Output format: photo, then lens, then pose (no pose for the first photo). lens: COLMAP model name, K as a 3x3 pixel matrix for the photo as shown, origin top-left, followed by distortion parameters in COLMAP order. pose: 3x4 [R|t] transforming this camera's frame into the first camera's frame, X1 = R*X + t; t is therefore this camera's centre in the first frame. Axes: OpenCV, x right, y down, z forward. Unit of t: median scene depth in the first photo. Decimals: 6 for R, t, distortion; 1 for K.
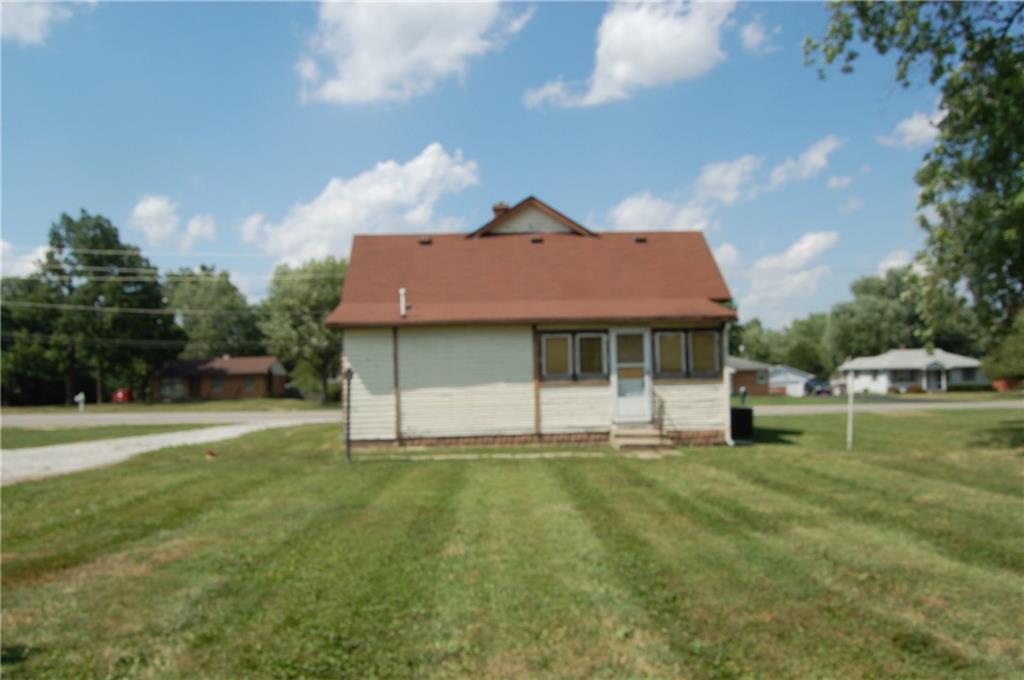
lens RADIAL K [[822.8, 0, 512.0], [0, 822.8, 340.0], [0, 0, 1]] dist [-0.094639, 0.042628]
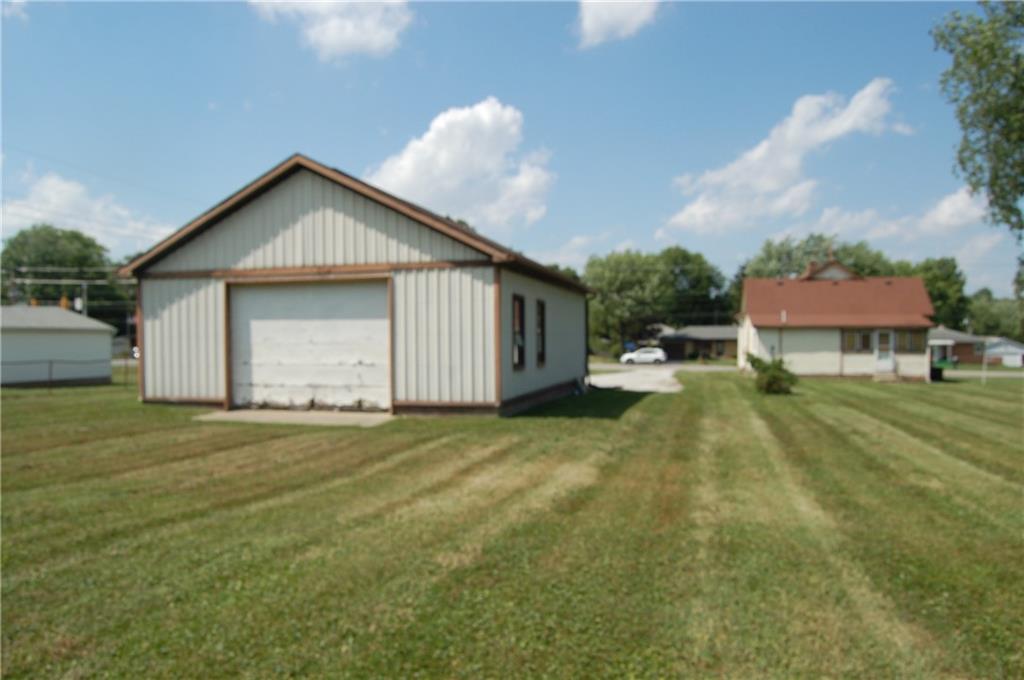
lens RADIAL K [[822.8, 0, 512.0], [0, 822.8, 340.0], [0, 0, 1]] dist [-0.094639, 0.042628]
pose [[0.968384, 0.028912, -0.247783, -0.298376], [-0.016191, 0.998451, 0.053225, -0.088322], [0.248939, -0.047530, 0.967352, -1.418138]]
